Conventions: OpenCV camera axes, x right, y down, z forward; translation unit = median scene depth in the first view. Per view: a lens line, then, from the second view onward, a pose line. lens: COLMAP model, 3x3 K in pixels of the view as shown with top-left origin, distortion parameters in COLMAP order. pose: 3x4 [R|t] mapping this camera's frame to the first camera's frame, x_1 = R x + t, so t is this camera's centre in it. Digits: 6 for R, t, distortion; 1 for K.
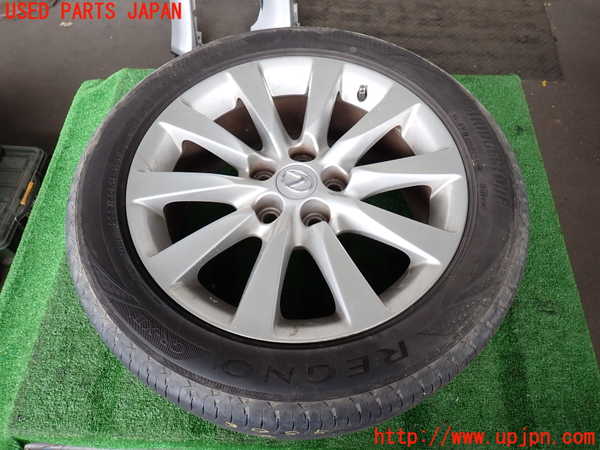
lens RADIAL K [[445.5, 0, 300.0], [0, 445.5, 225.0], [0, 0, 1]] dist [-0.007555, -0.004755]
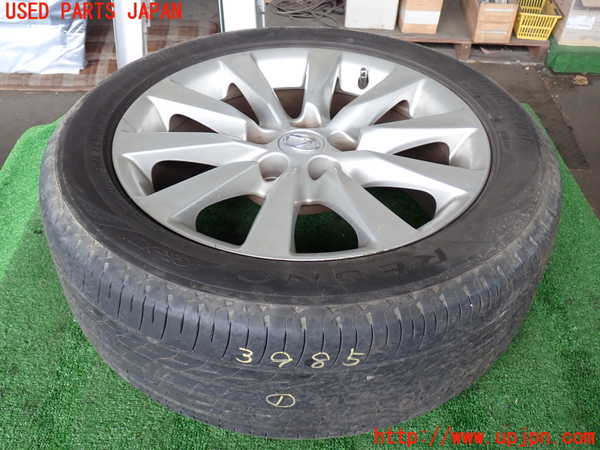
lens RADIAL K [[622.4, 0, 297.1], [0, 622.4, 225.9], [0, 0, 1]] dist [0.009711, -0.009569]
pose [[0.997837, -0.023950, 0.061222, -0.093210], [0.043523, 0.938627, -0.342176, 0.467902], [-0.049269, 0.344100, 0.937639, -0.119947]]
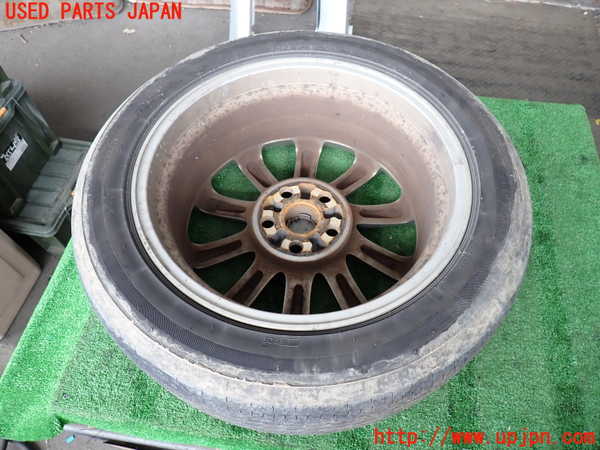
lens RADIAL K [[445.5, 0, 300.0], [0, 445.5, 225.0], [0, 0, 1]] dist [-0.007555, -0.004755]
pose [[0.994154, 0.091288, -0.057649, -0.078069], [-0.094093, 0.994407, -0.047972, 0.047715], [0.052947, 0.053116, 0.997184, 0.003937]]
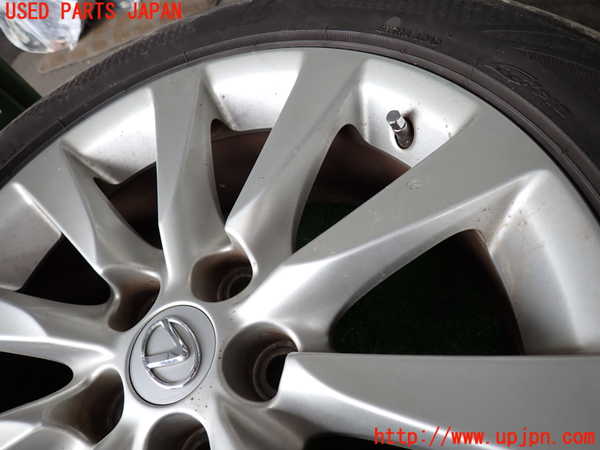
lens RADIAL K [[445.5, 0, 300.0], [0, 445.5, 225.0], [0, 0, 1]] dist [-0.007555, -0.004755]
pose [[0.905009, 0.095829, -0.414458, 0.250152], [-0.092396, 0.995318, 0.028377, -0.228014], [0.415237, 0.012613, 0.909626, 0.637217]]
